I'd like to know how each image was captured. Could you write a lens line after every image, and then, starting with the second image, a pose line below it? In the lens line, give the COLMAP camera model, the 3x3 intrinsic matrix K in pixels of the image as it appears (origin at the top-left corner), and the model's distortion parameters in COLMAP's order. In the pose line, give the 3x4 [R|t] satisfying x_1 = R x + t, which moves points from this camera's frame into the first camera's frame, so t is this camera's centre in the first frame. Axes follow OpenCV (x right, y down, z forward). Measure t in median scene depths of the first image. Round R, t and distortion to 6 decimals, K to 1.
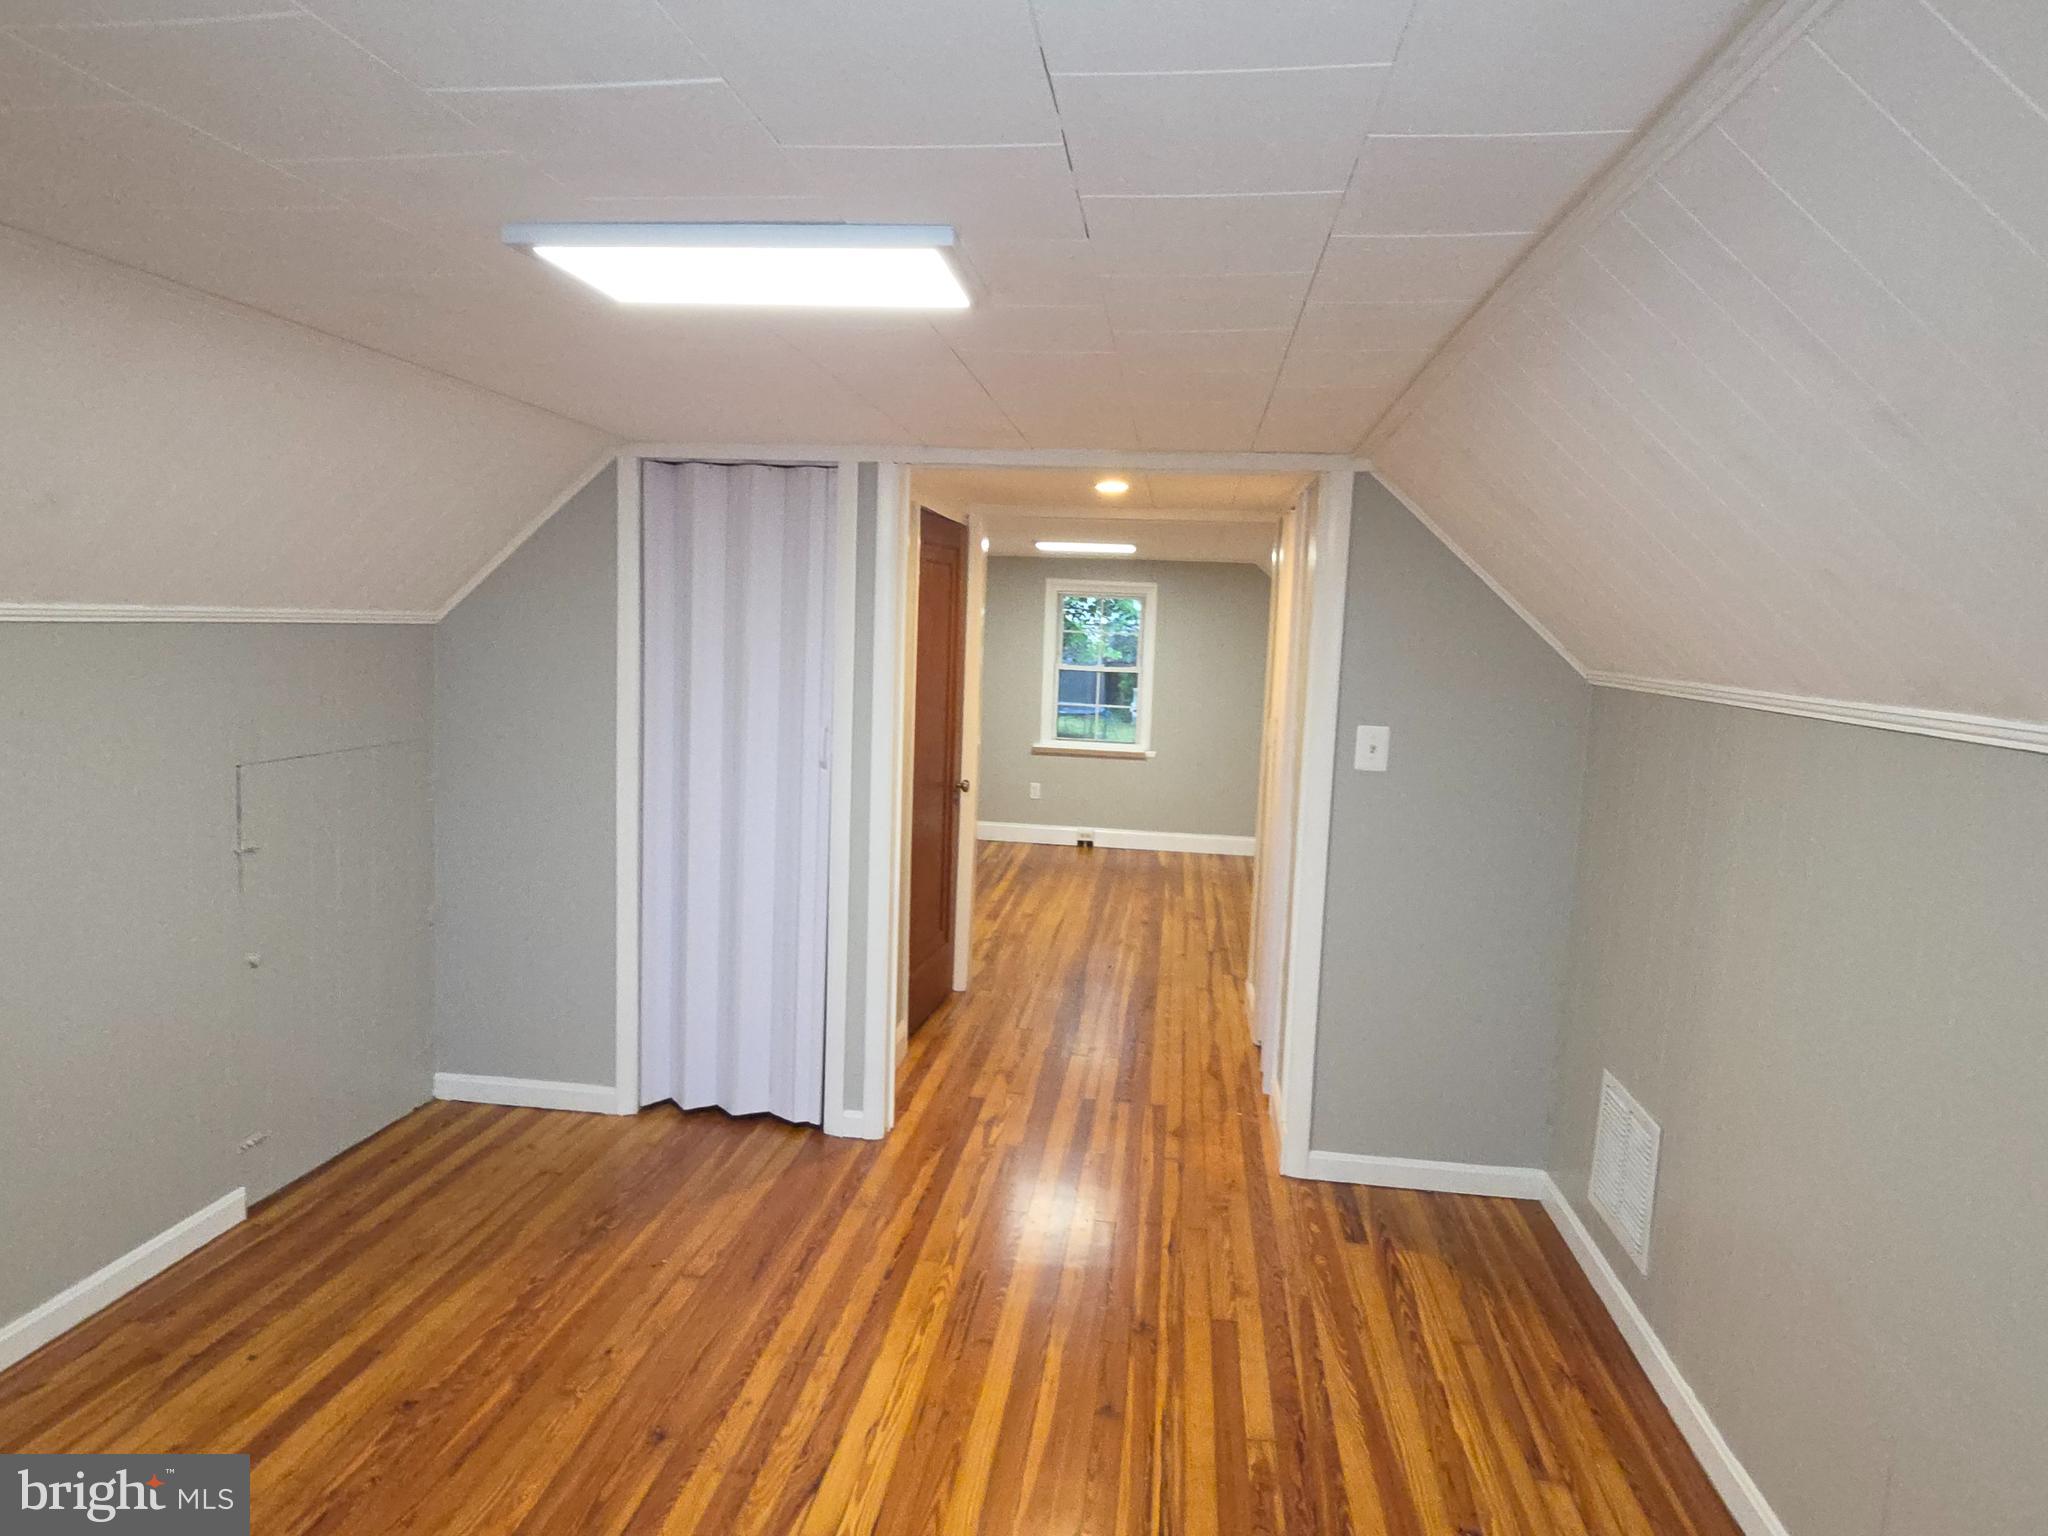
lens RADIAL K [[1183.6, 0, 1024.0], [0, 1183.6, 768.0], [0, 0, 1]] dist [-0.000349, -0.000153]
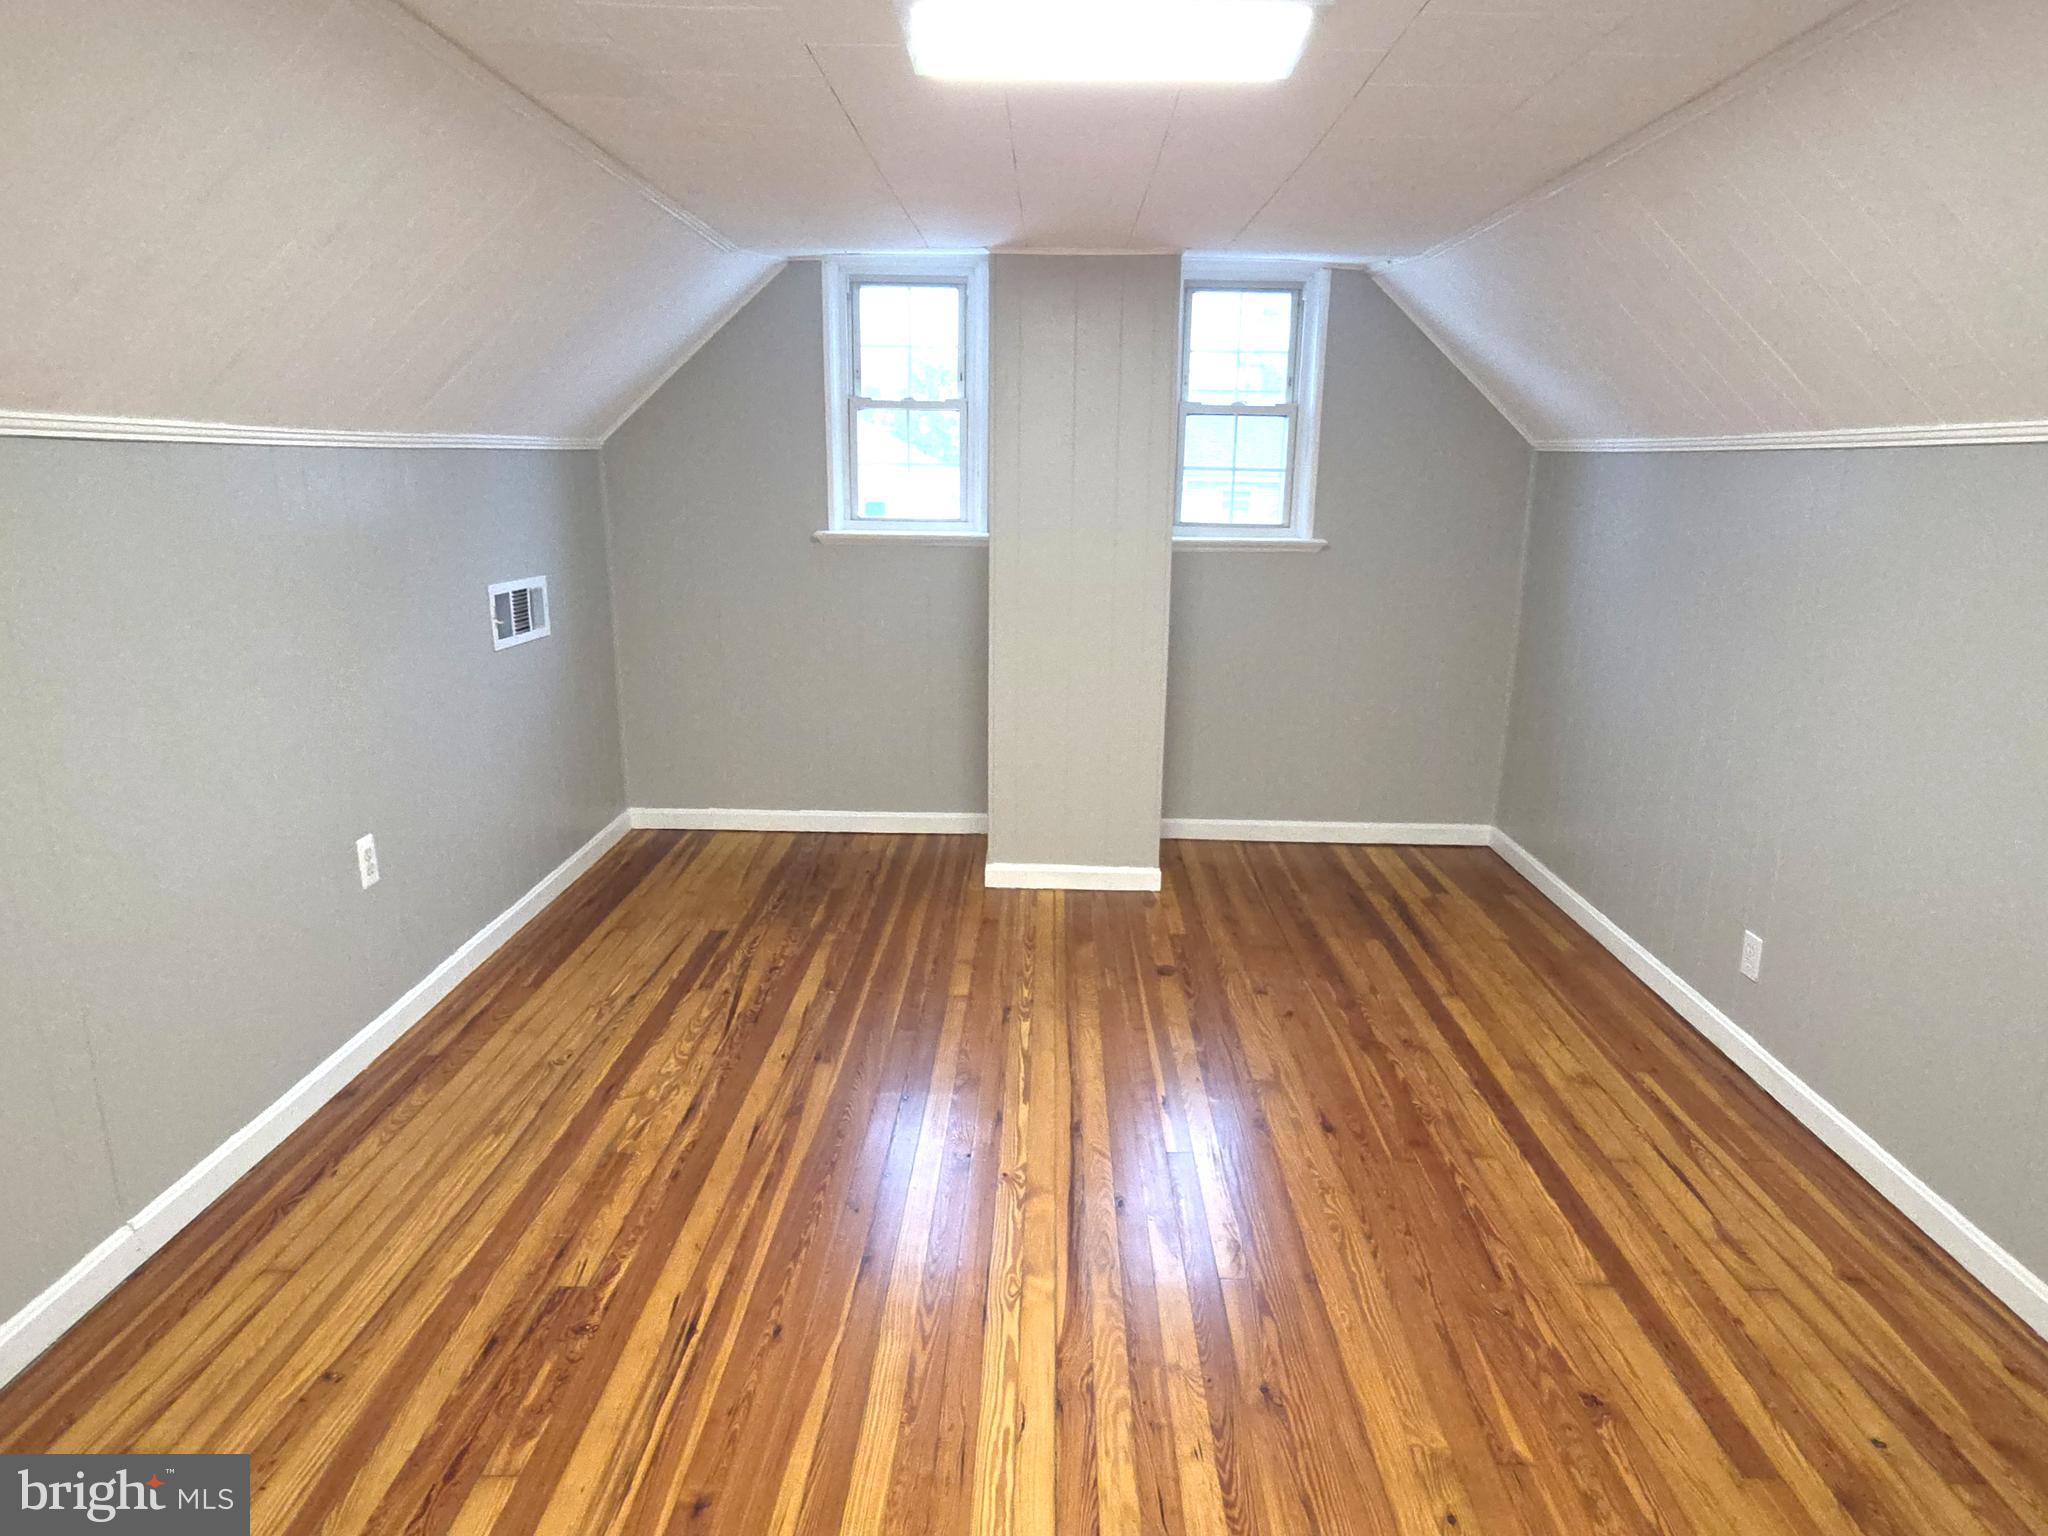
lens RADIAL K [[1183.6, 0, 1024.0], [0, 1183.6, 768.0], [0, 0, 1]] dist [-0.000349, -0.000153]
pose [[-0.992496, -0.024400, -0.119816, -0.025891], [-0.066131, 0.931325, 0.358135, -0.133113], [0.102849, 0.363371, -0.925950, 1.589780]]
